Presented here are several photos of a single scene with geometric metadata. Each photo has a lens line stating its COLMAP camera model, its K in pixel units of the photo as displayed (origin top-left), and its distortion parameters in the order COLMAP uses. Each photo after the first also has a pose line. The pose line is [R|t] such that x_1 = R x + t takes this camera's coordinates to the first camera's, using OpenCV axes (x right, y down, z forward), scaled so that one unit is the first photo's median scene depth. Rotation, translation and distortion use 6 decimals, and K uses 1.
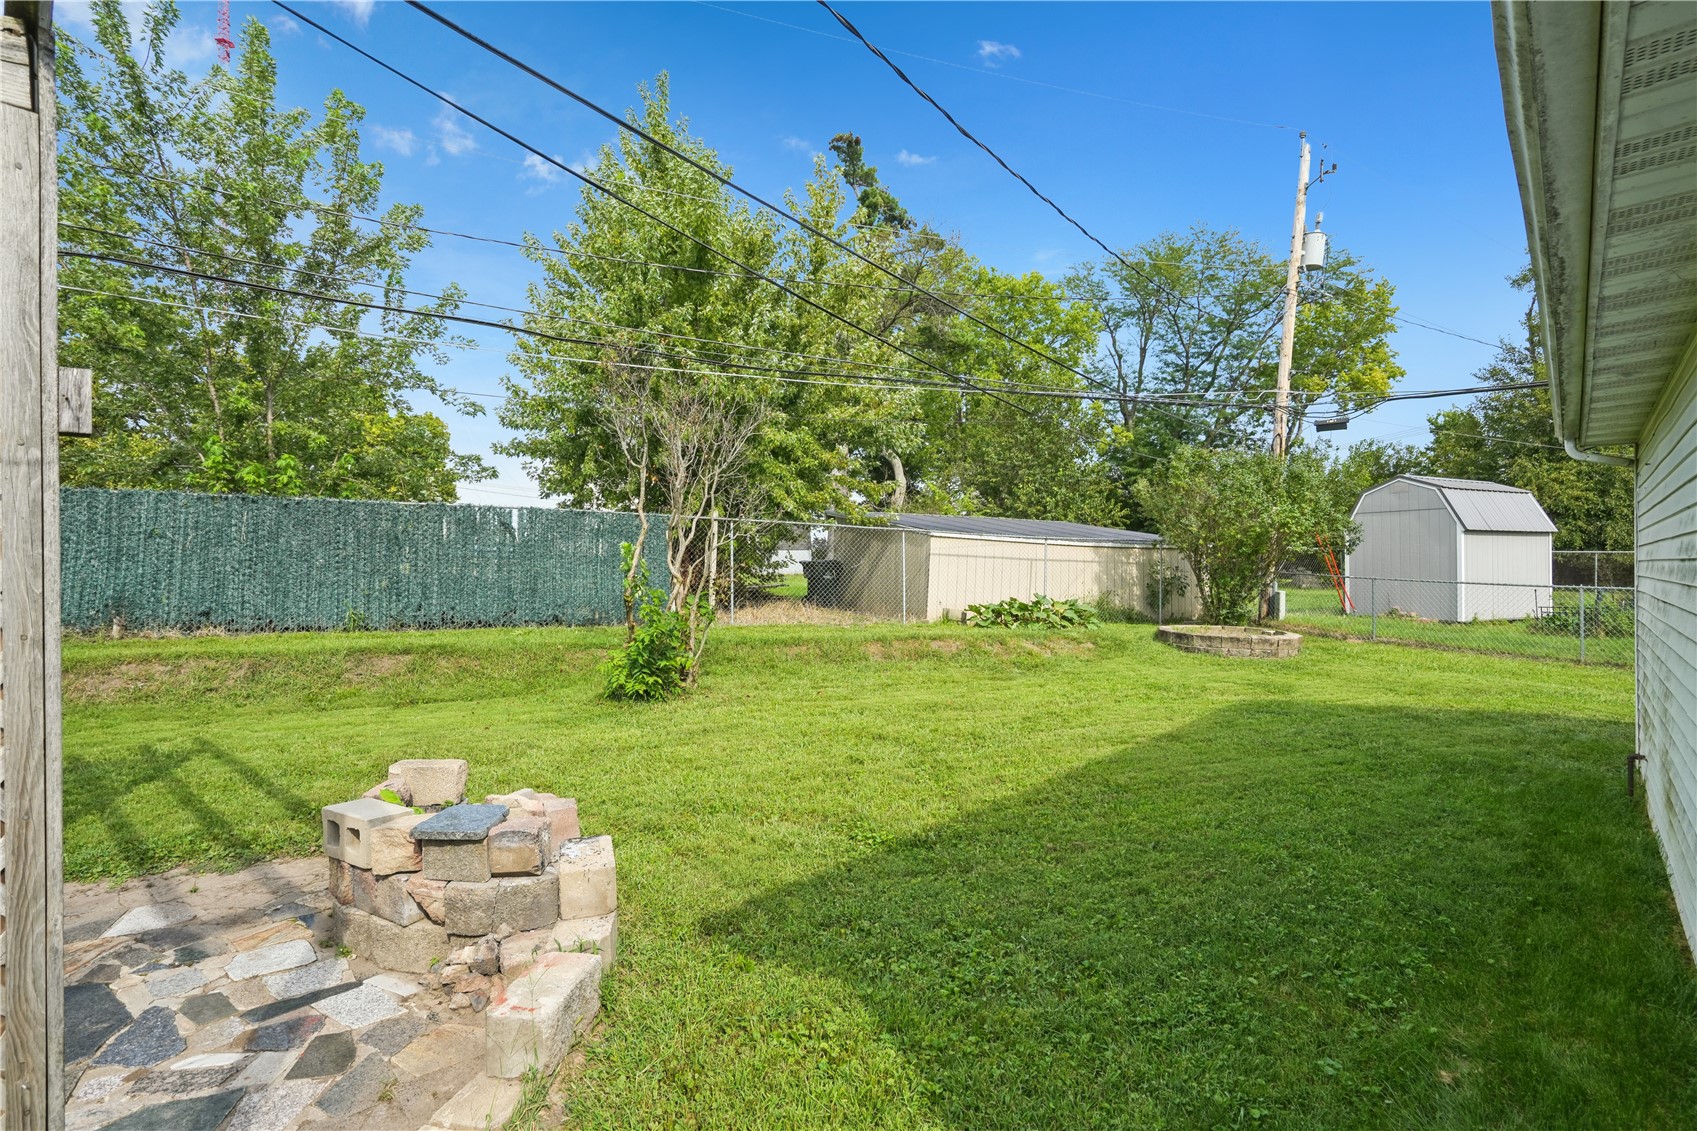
lens RADIAL K [[821.5, 0, 853.0], [0, 821.5, 562.3], [0, 0, 1]] dist [-0.020547, 0.000207]
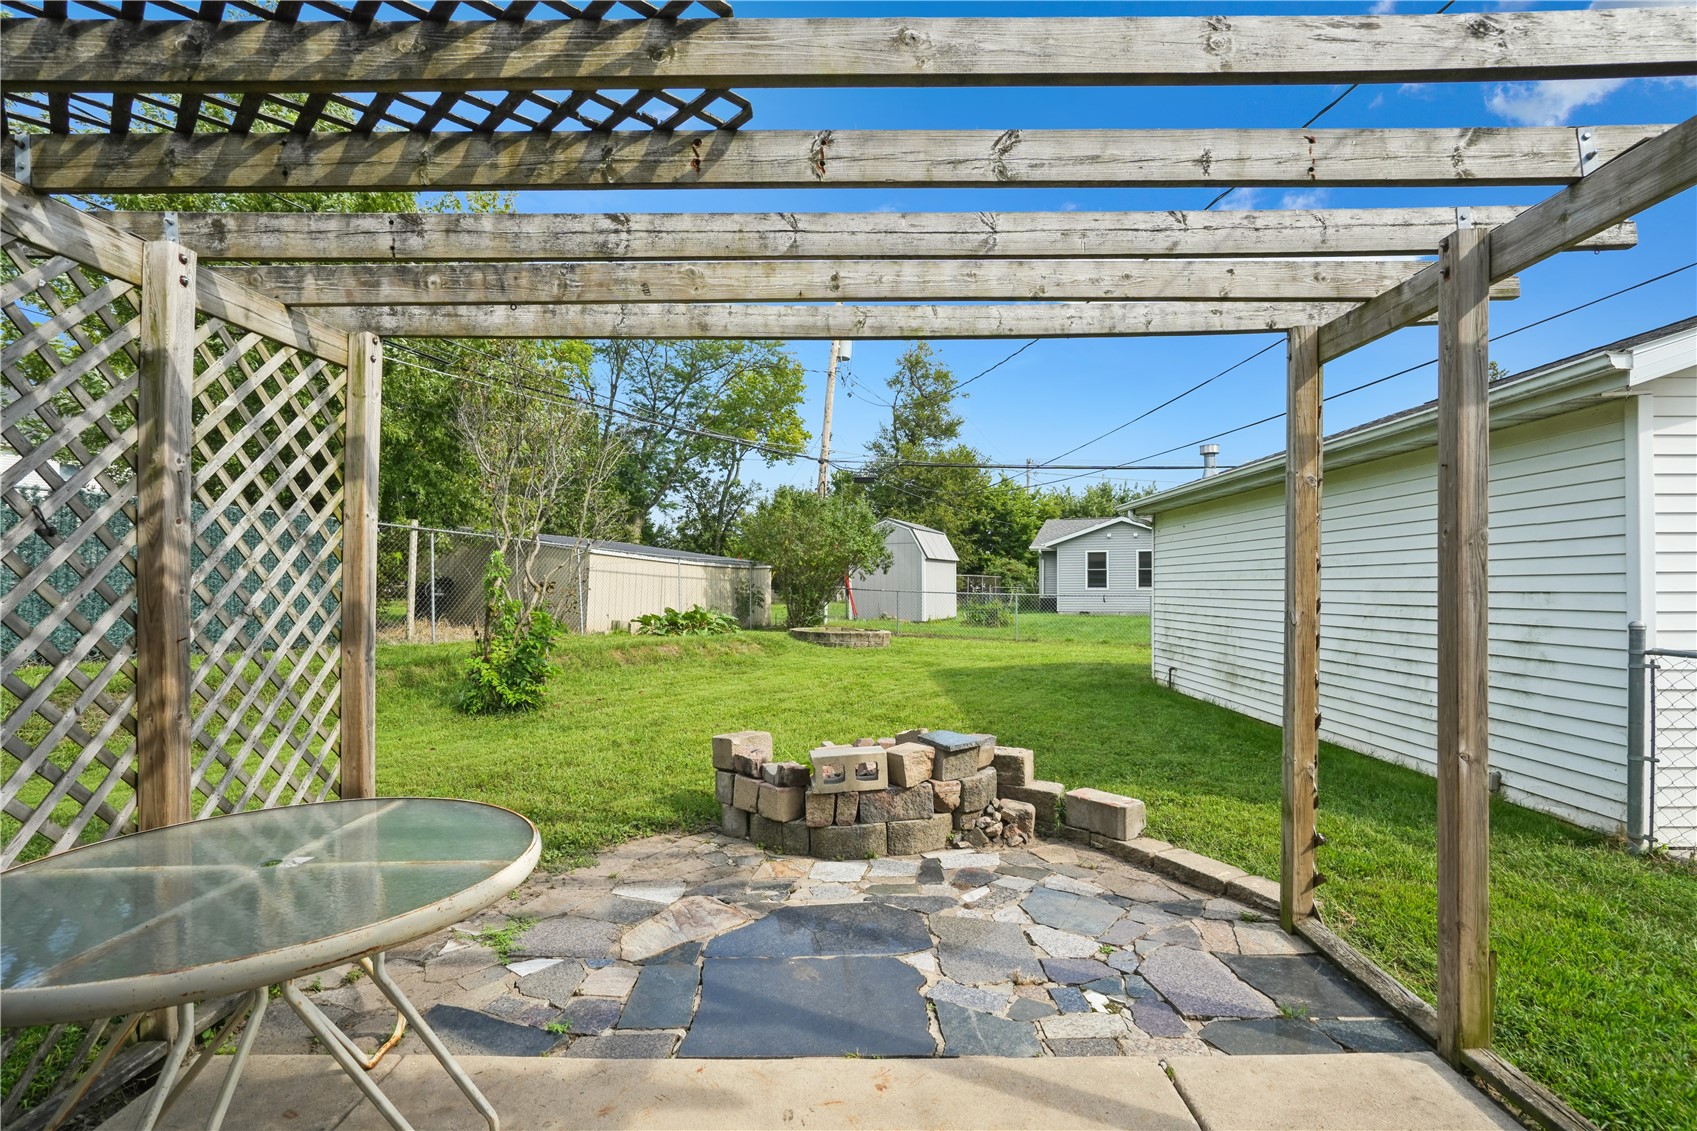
lens RADIAL K [[789.0, 0, 851.6], [0, 789.0, 579.7], [0, 0, 1]] dist [-0.035981, 0.011240]
pose [[0.761508, 0.005092, 0.648135, -0.237818], [-0.002044, 0.999983, -0.005455, 0.005794], [-0.648152, 0.002829, 0.761506, 0.005796]]
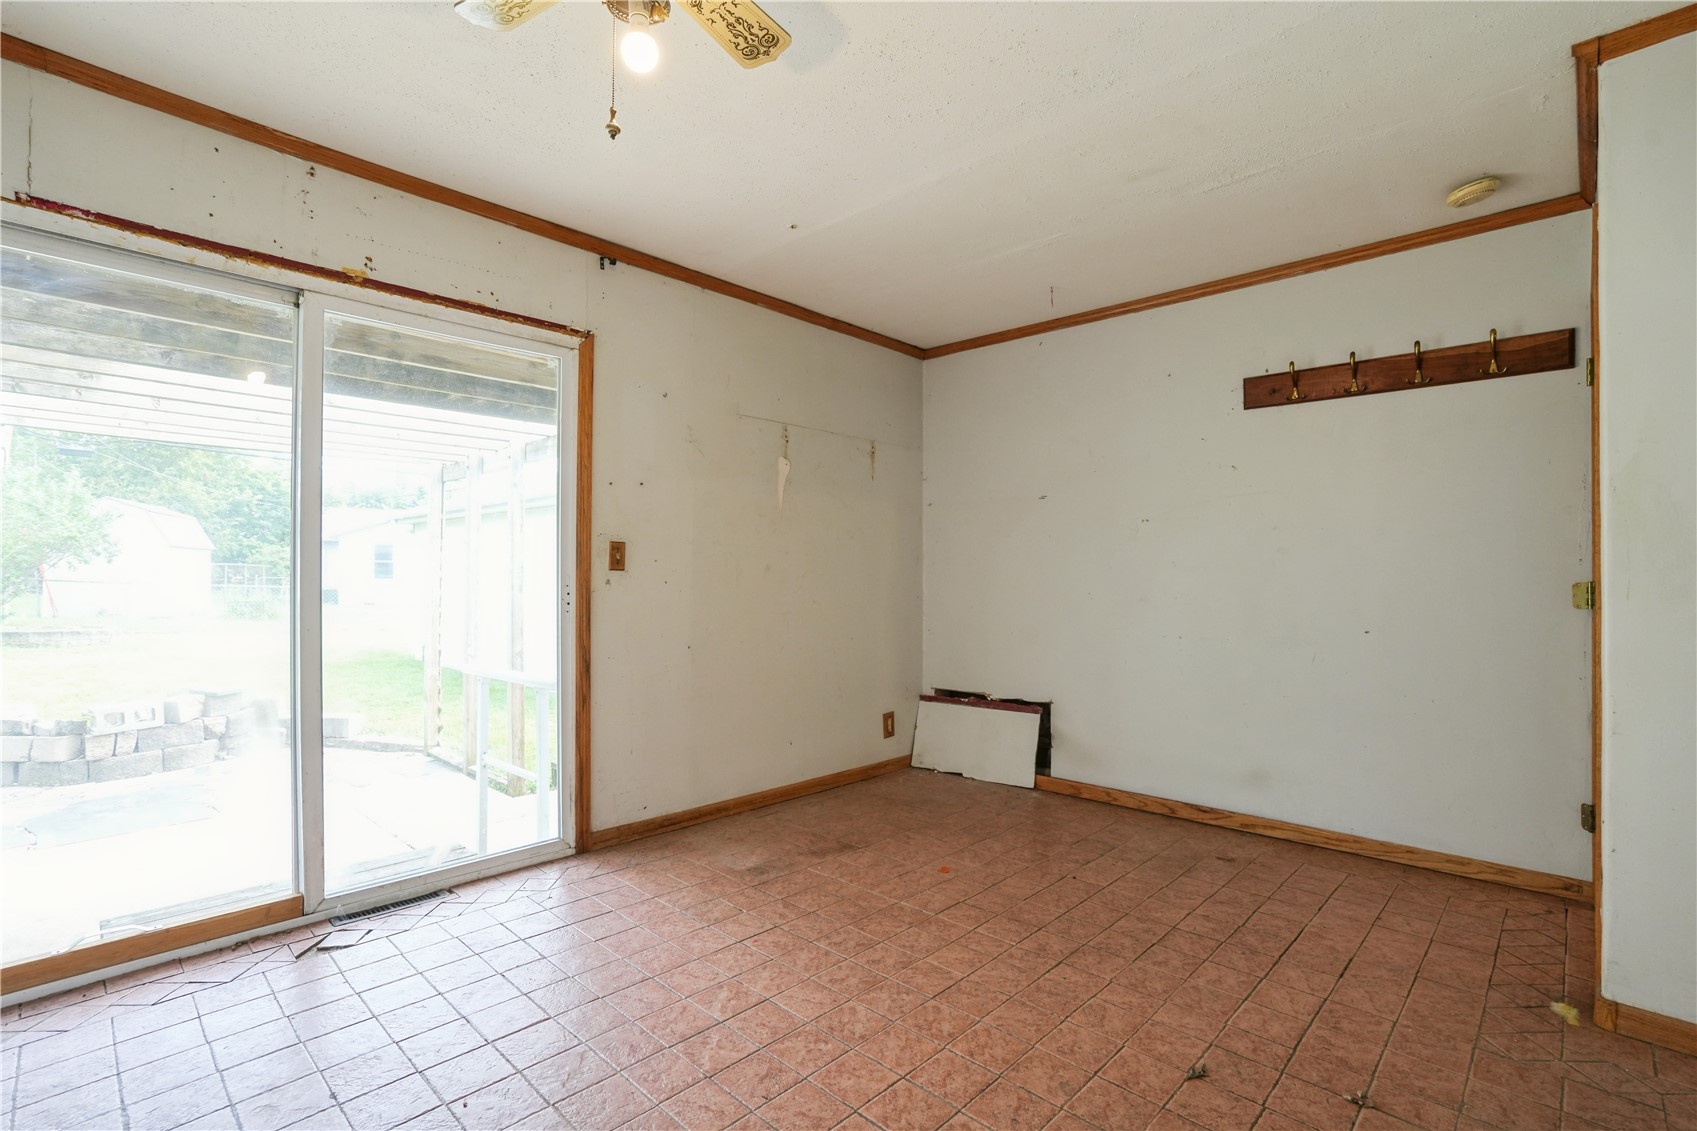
lens RADIAL K [[789.0, 0, 874.0], [0, 789.0, 582.4], [0, 0, 1]] dist [-0.035981, 0.011240]
pose [[0.019371, -0.003316, 0.999807, -0.402162], [-0.013737, 0.999899, 0.003583, -0.001163], [-0.999718, -0.013804, 0.019324, -0.133628]]
